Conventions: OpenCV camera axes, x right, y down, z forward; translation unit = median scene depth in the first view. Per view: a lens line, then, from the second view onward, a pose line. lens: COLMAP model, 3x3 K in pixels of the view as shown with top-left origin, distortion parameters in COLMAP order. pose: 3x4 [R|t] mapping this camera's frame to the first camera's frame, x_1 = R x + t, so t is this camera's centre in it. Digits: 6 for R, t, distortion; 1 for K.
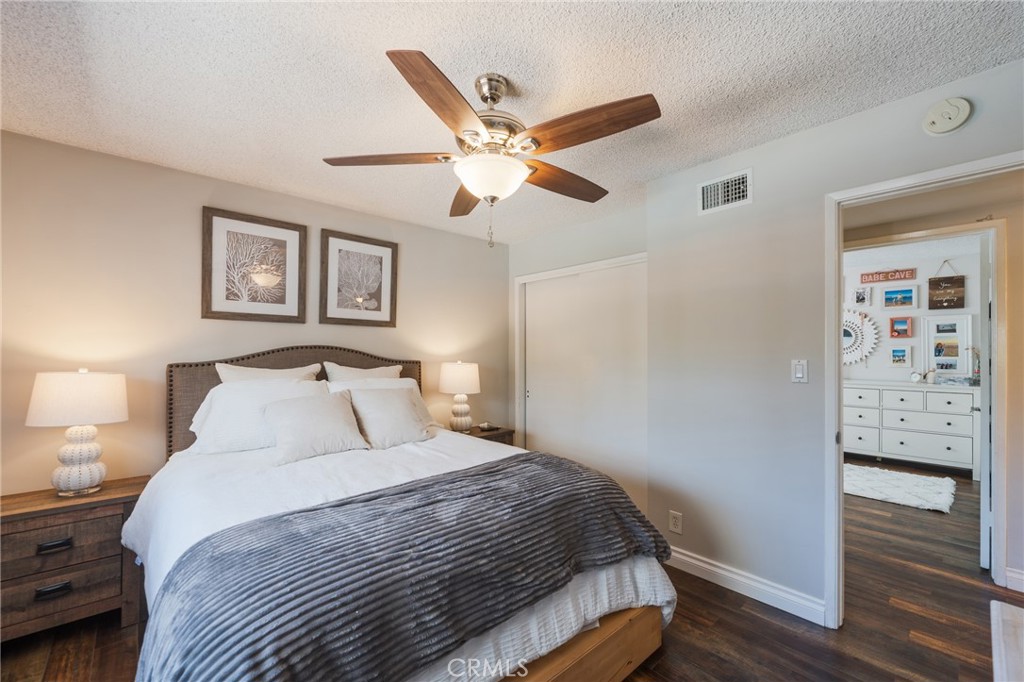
lens RADIAL K [[411.9, 0, 513.1], [0, 411.9, 347.7], [0, 0, 1]] dist [-0.002505, 0.000331]
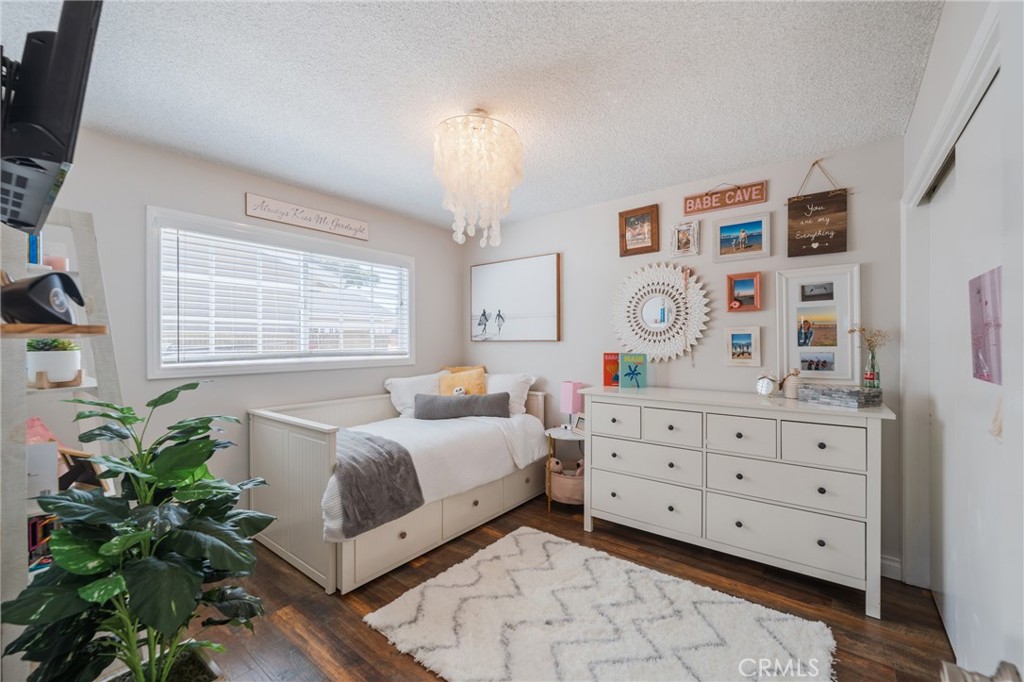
lens RADIAL K [[411.9, 0, 513.2], [0, 411.9, 339.6], [0, 0, 1]] dist [-0.002505, 0.000331]
pose [[0.984834, -0.001951, 0.173490, 0.565924], [0.002056, 0.999998, -0.000430, 0.012345], [-0.173489, 0.000780, 0.984835, 0.535633]]
